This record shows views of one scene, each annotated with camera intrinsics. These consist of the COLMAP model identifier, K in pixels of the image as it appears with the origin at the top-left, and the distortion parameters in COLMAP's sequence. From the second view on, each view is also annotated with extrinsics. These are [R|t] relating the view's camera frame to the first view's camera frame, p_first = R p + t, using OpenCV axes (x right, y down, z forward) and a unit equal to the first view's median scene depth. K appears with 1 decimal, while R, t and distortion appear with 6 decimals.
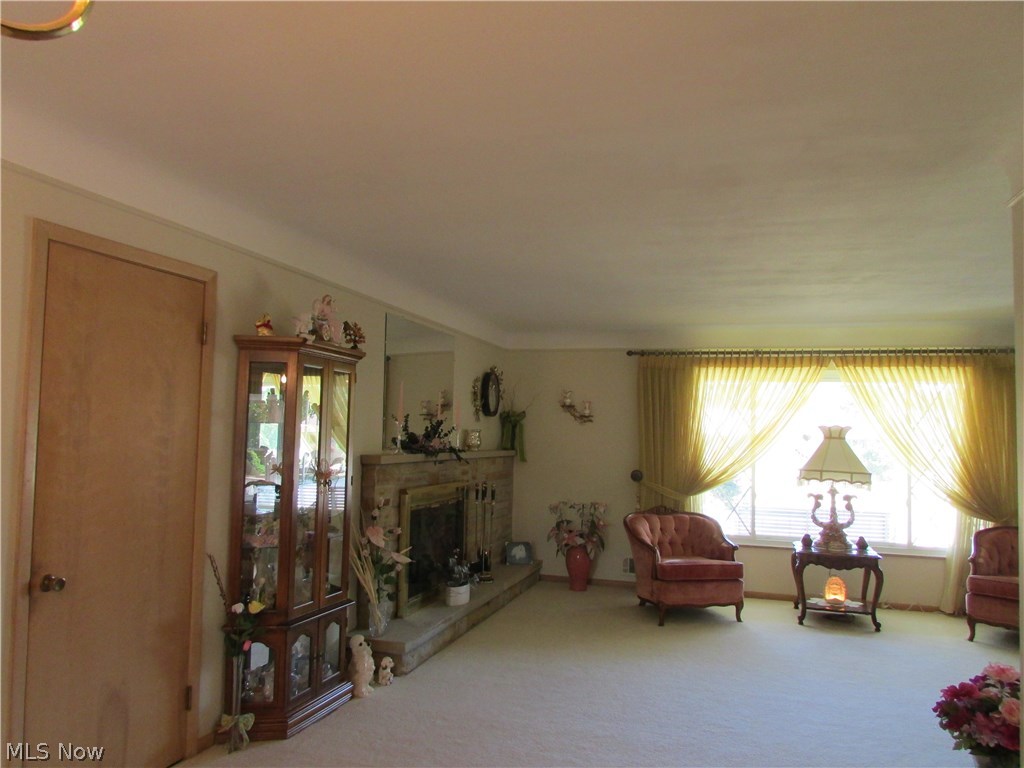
lens RADIAL K [[749.8, 0, 512.0], [0, 749.8, 384.0], [0, 0, 1]] dist [-0.005069, -0.000449]
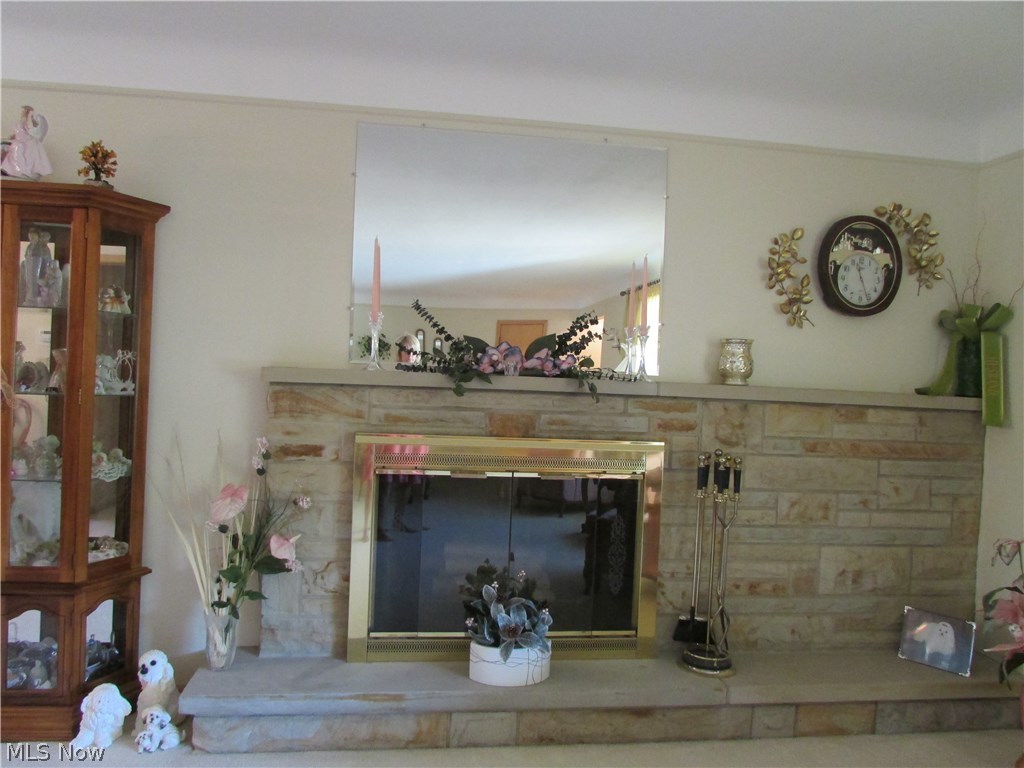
lens RADIAL K [[749.8, 0, 512.0], [0, 749.8, 384.0], [0, 0, 1]] dist [-0.005069, -0.000449]
pose [[0.419853, -0.013851, -0.907486, 0.312542], [0.030896, 0.999522, -0.000962, 0.083406], [0.907066, -0.027634, 0.420080, 0.668738]]
